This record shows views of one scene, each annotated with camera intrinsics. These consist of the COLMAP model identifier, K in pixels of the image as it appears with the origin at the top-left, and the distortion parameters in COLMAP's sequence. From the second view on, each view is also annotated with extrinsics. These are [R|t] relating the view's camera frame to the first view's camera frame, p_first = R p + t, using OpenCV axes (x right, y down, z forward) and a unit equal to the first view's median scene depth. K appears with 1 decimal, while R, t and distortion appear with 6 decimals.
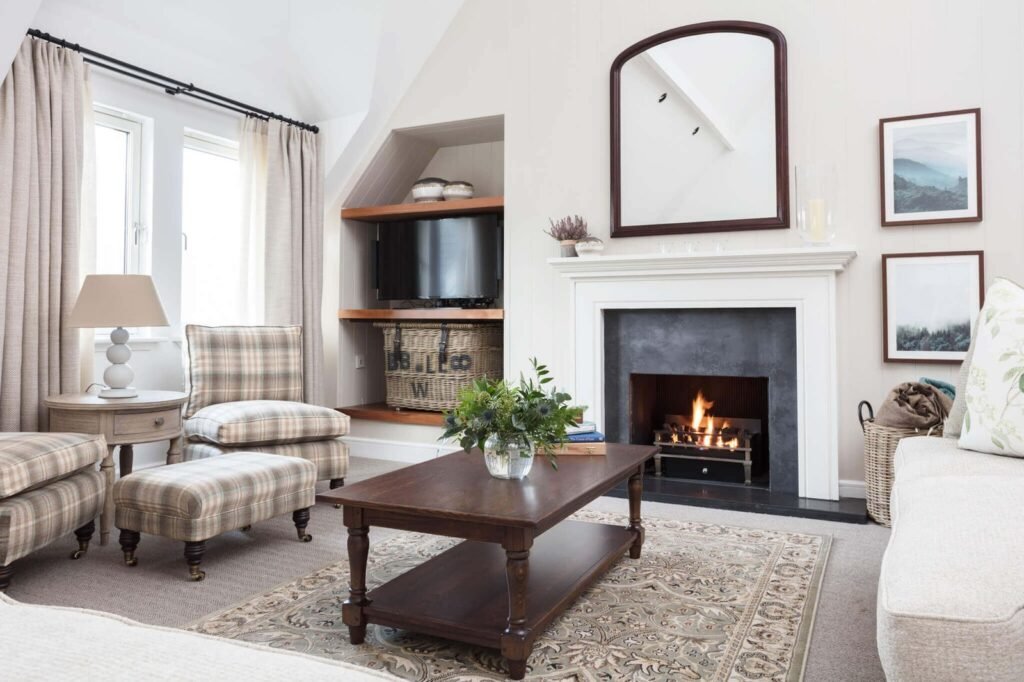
lens RADIAL K [[767.3, 0, 508.0], [0, 767.3, 306.1], [0, 0, 1]] dist [0.005152, 0.003331]
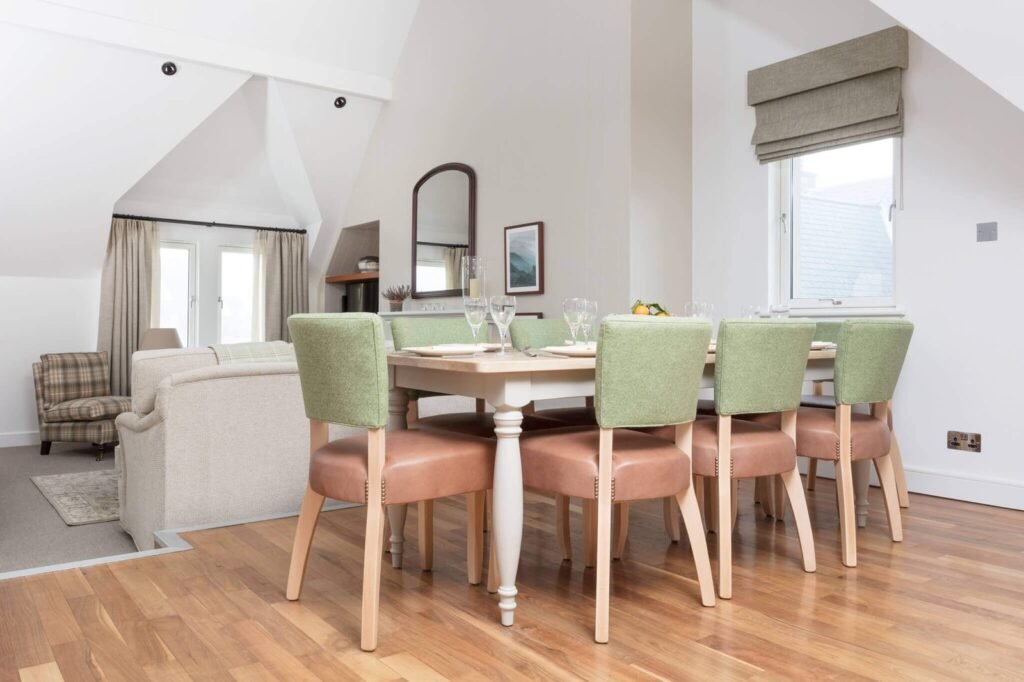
lens RADIAL K [[767.3, 0, 508.0], [0, 767.3, 306.1], [0, 0, 1]] dist [0.005152, 0.003331]
pose [[0.891545, -0.007043, -0.452877, 1.128111], [0.008697, 0.999961, 0.001570, -0.079269], [0.452848, -0.005339, 0.891572, -0.376105]]
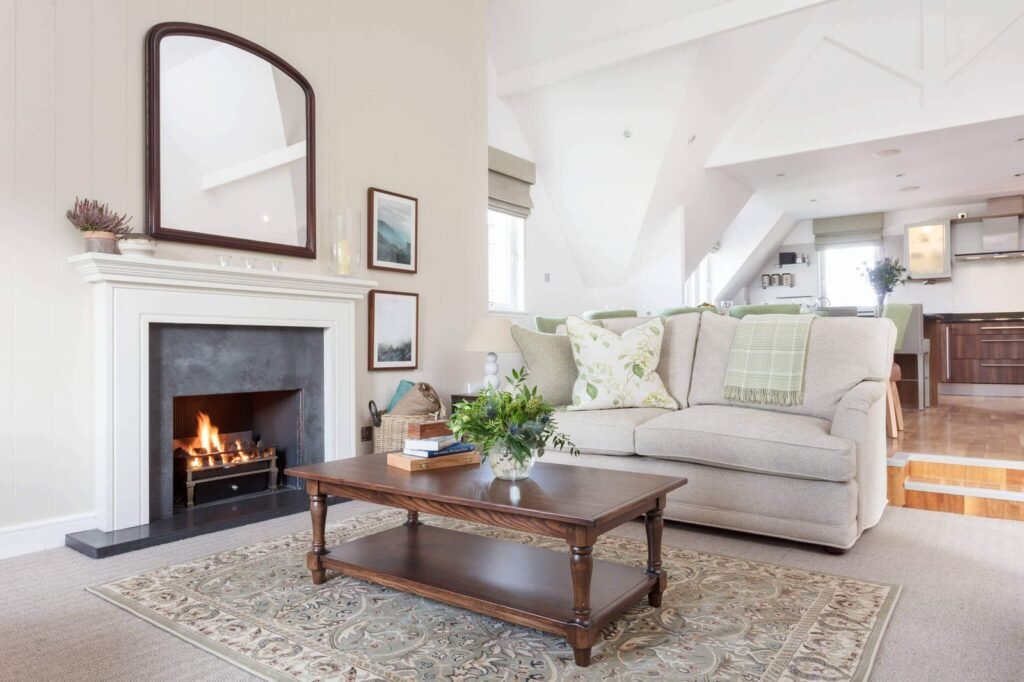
lens RADIAL K [[658.2, 0, 530.3], [0, 658.2, 342.5], [0, 0, 1]] dist [-0.001141, 0.000077]
pose [[0.164331, 0.007115, 0.986380, -0.553650], [-0.021230, 0.999768, -0.003675, 0.020941], [-0.986177, -0.020337, 0.164444, 0.506252]]
